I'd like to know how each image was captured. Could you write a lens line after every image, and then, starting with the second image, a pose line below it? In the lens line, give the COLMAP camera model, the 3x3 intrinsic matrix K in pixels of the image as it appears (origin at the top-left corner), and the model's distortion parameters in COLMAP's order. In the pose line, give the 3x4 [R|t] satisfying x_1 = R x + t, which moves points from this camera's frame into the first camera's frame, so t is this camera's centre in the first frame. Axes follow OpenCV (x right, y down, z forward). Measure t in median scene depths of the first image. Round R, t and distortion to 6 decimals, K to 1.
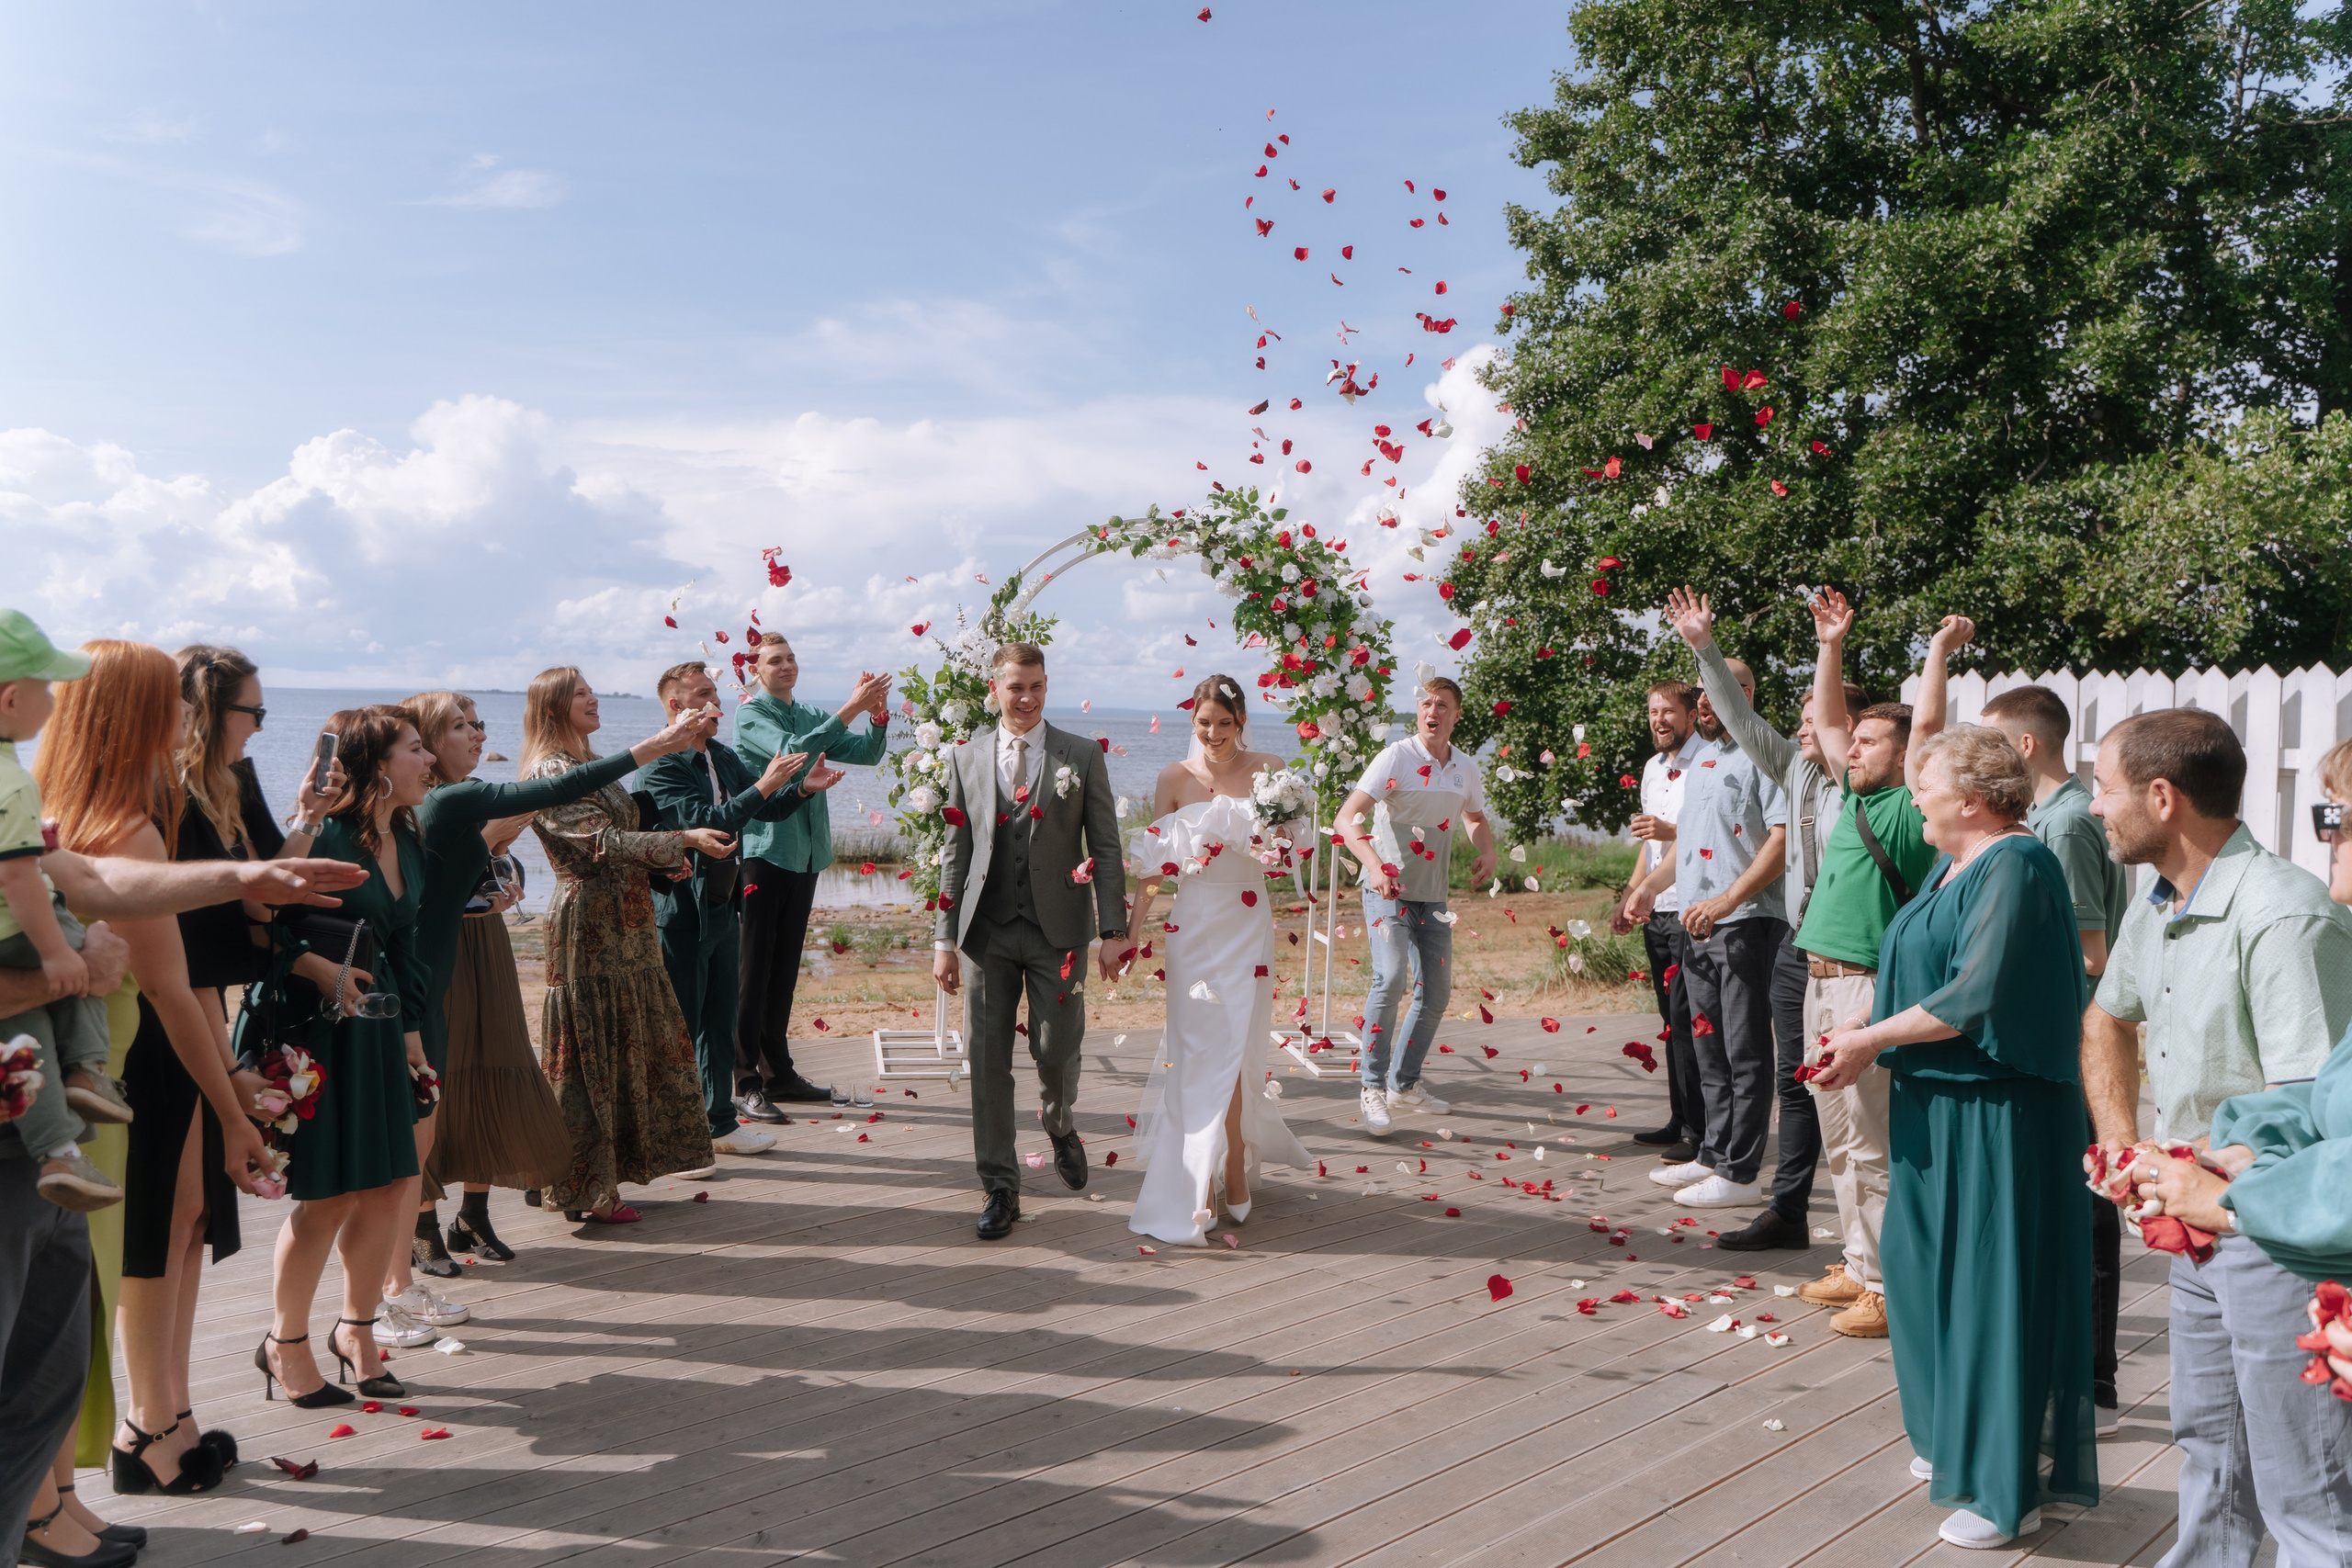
lens RADIAL K [[1883.8, 0, 1159.3], [0, 1883.8, 787.1], [0, 0, 1]] dist [0.007883, -0.006145]
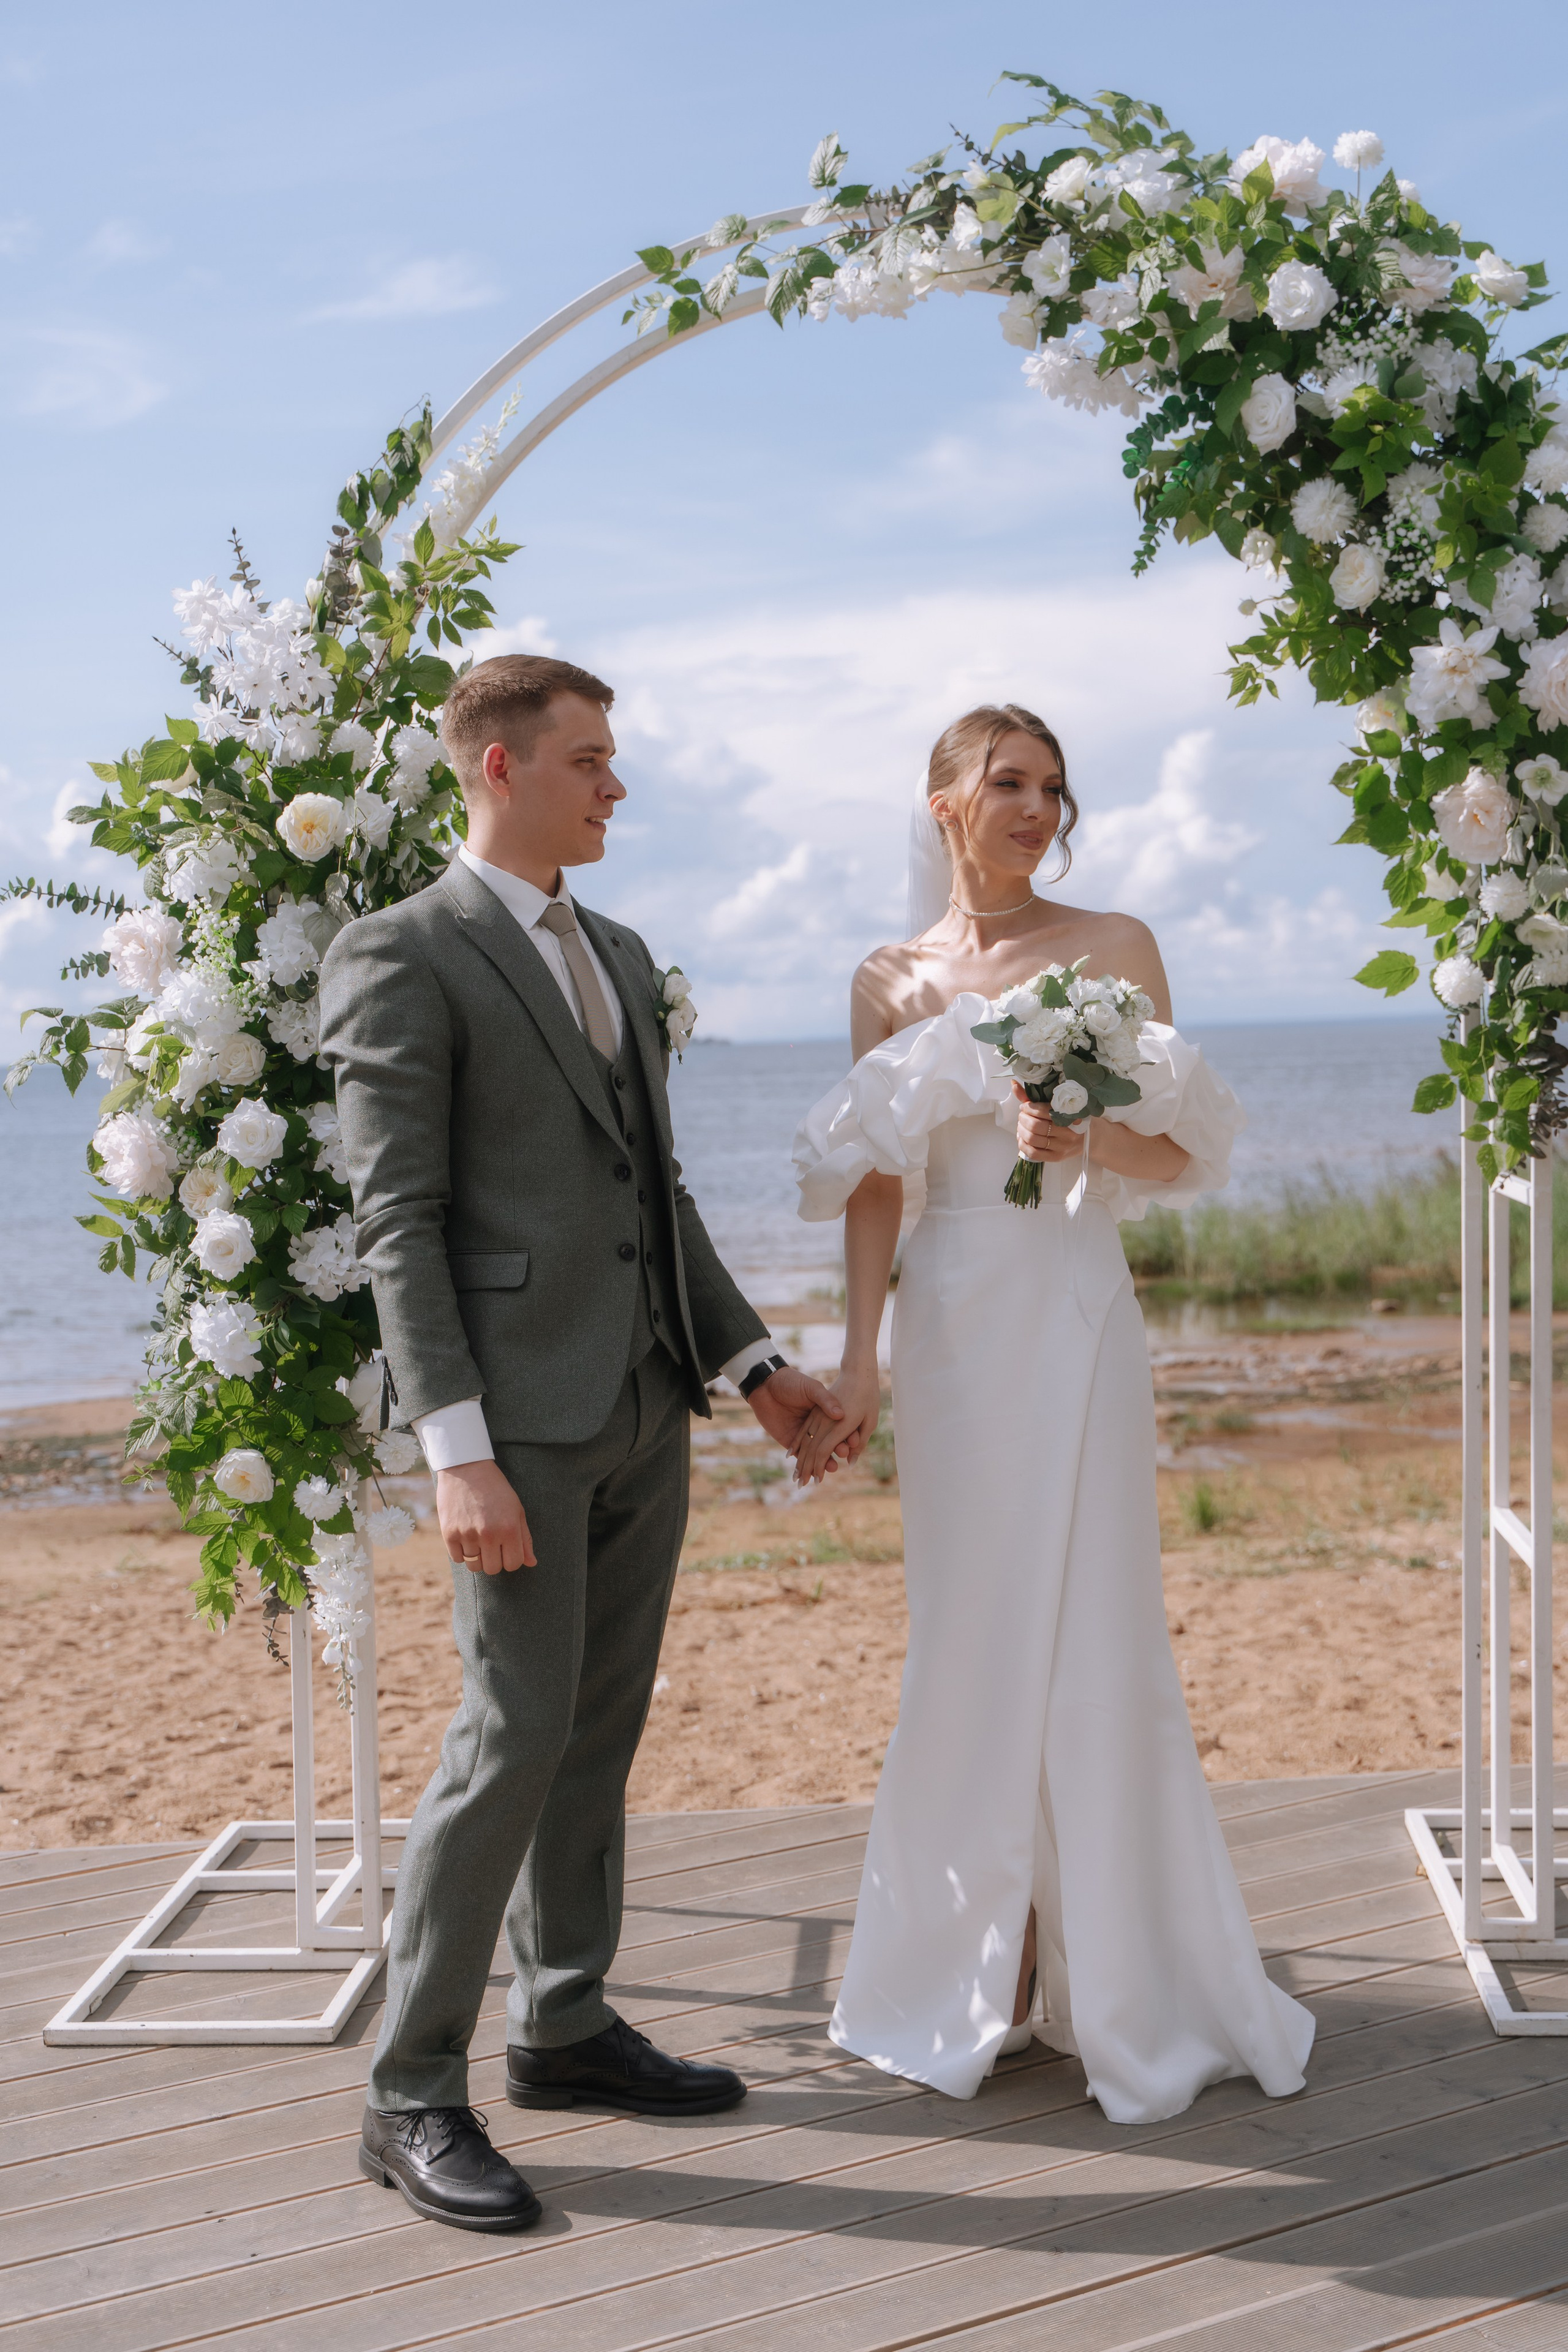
lens RADIAL K [[2909.3, 0, 751.2], [0, 2909.3, 1202.1], [0, 0, 1]] dist [-0.009177, 0.000000]
pose [[0.964501, -0.048658, -0.259558, 0.060778], [0.052939, 0.998552, 0.009528, 0.009285], [0.258718, -0.022930, 0.965681, 0.342675]]
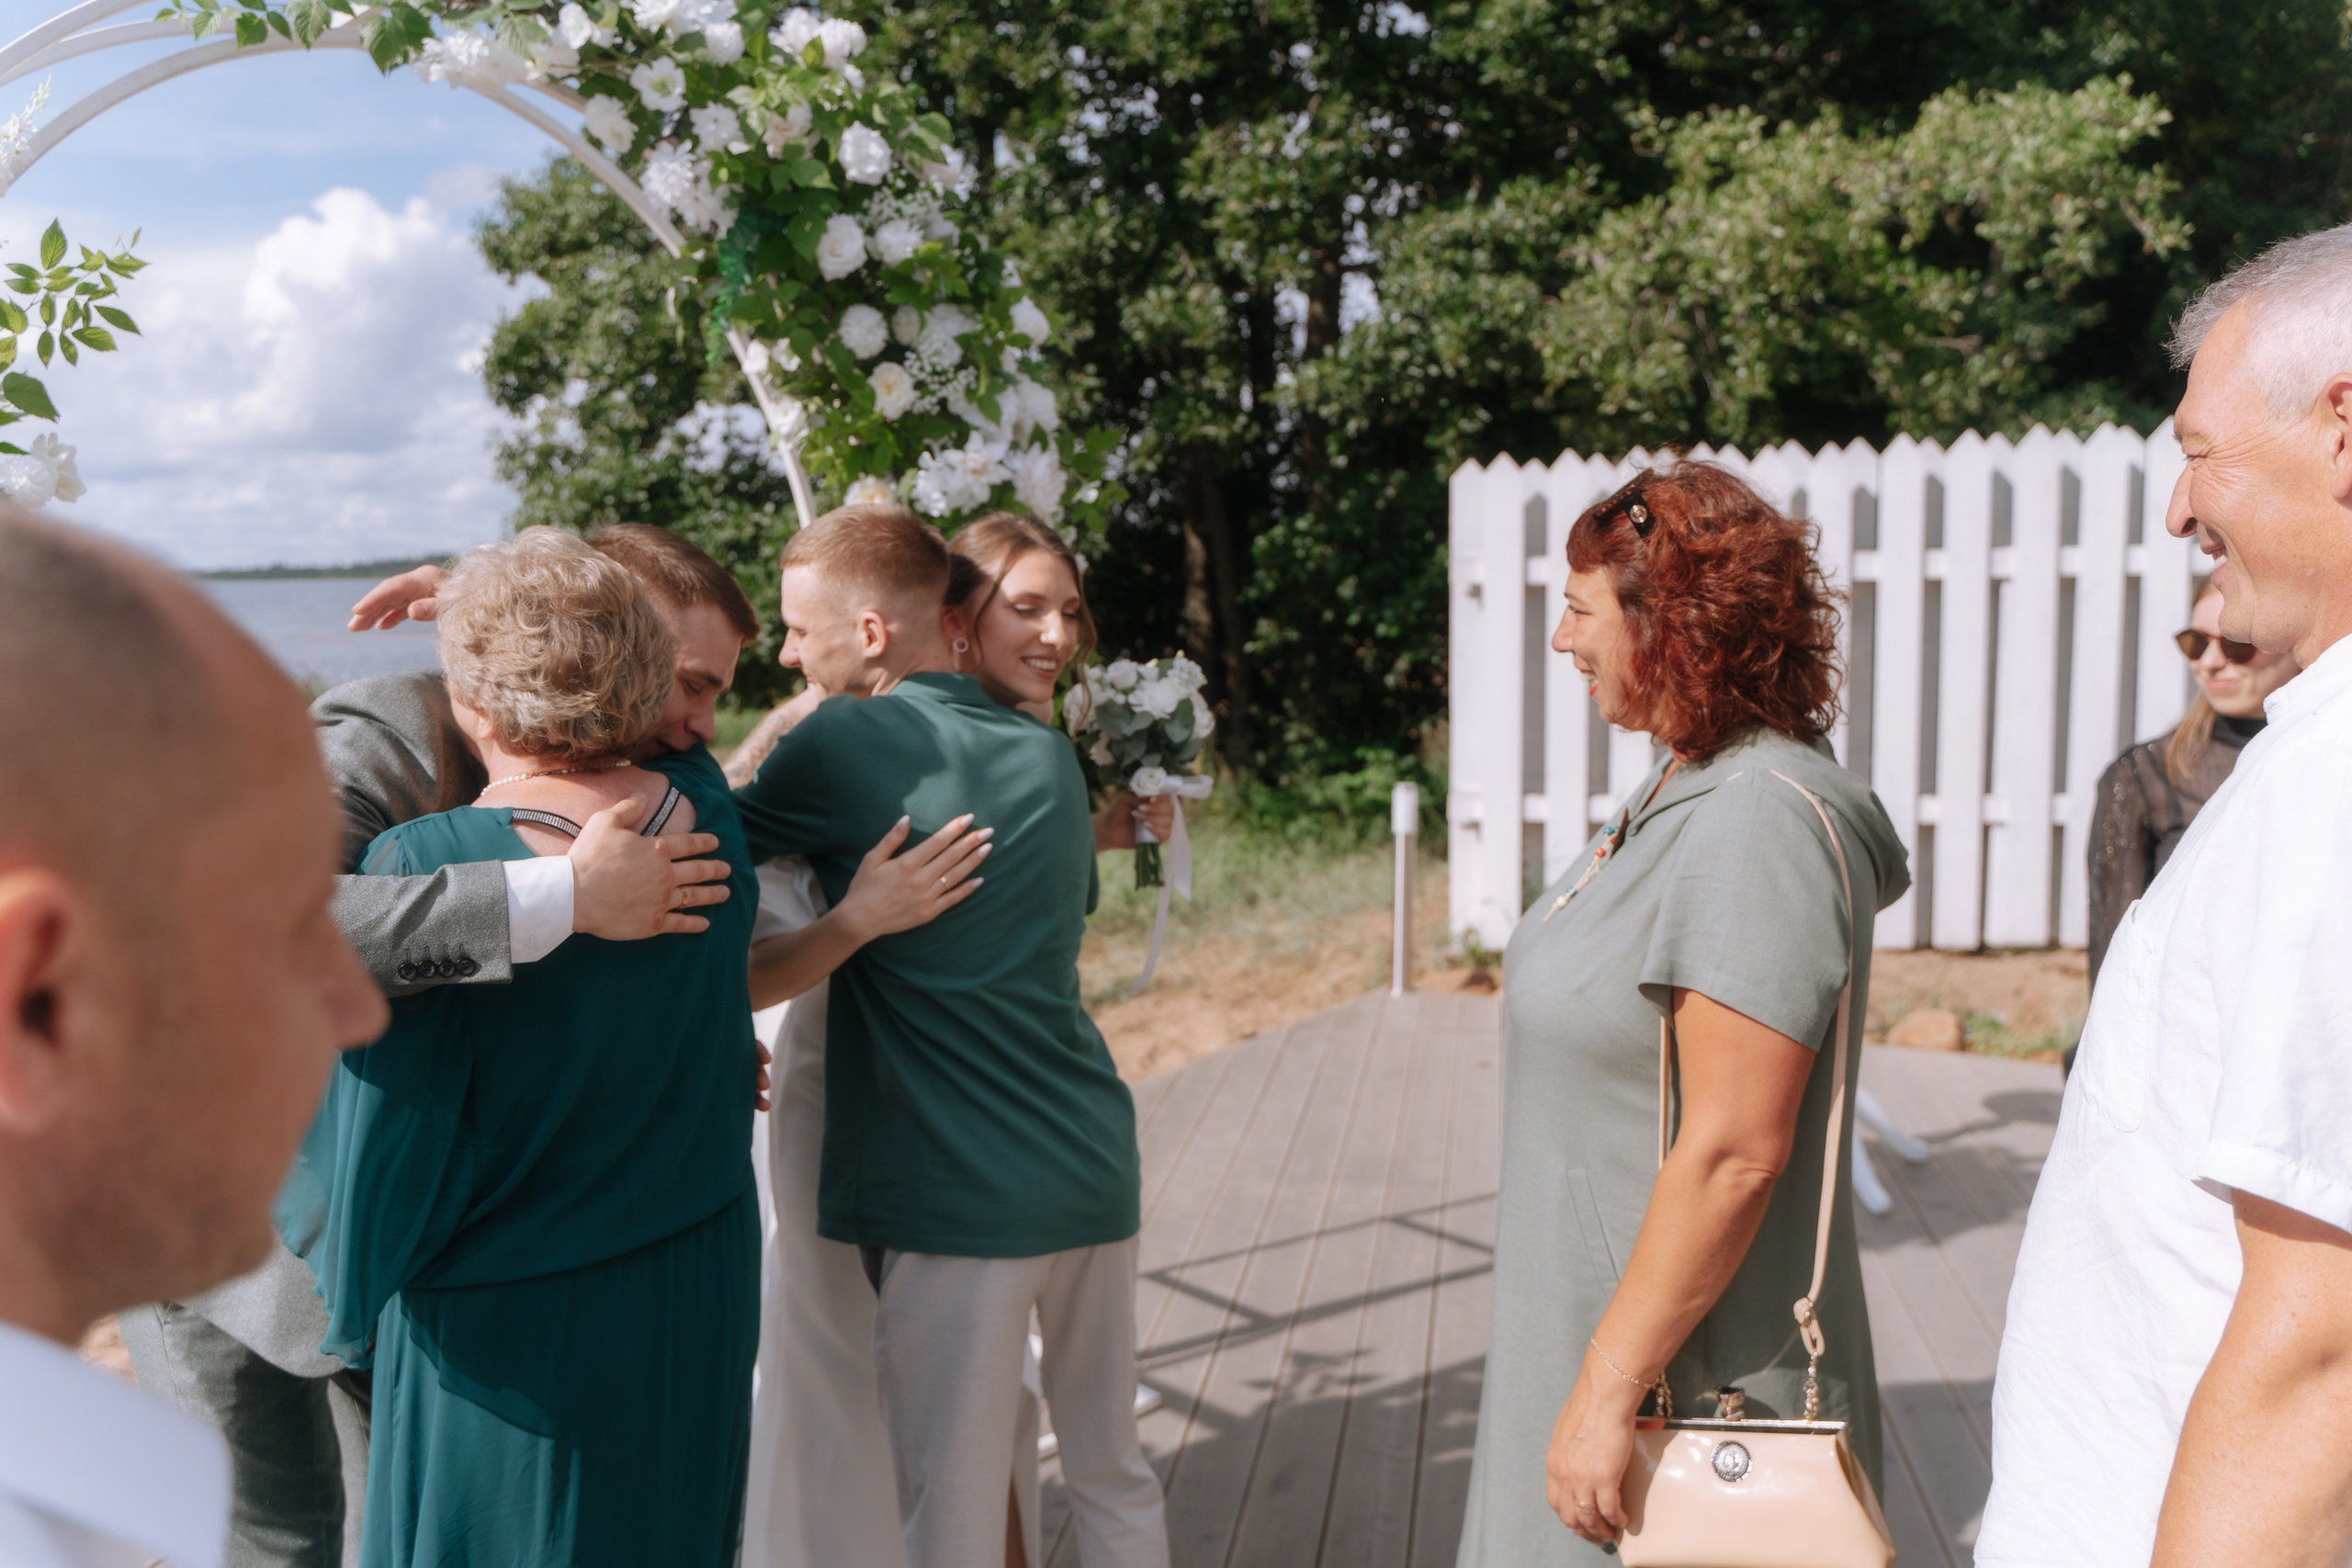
lens RADIAL K [[1883.8, 0, 1159.8], [0, 1883.8, 805.9], [0, 0, 1]] dist [0.007883, -0.006145]
pose [[0.823894, -0.118246, 0.554271, -0.058307], [0.066186, 0.991375, 0.113114, -0.018554], [-0.562866, -0.056509, 0.824614, 0.419178]]
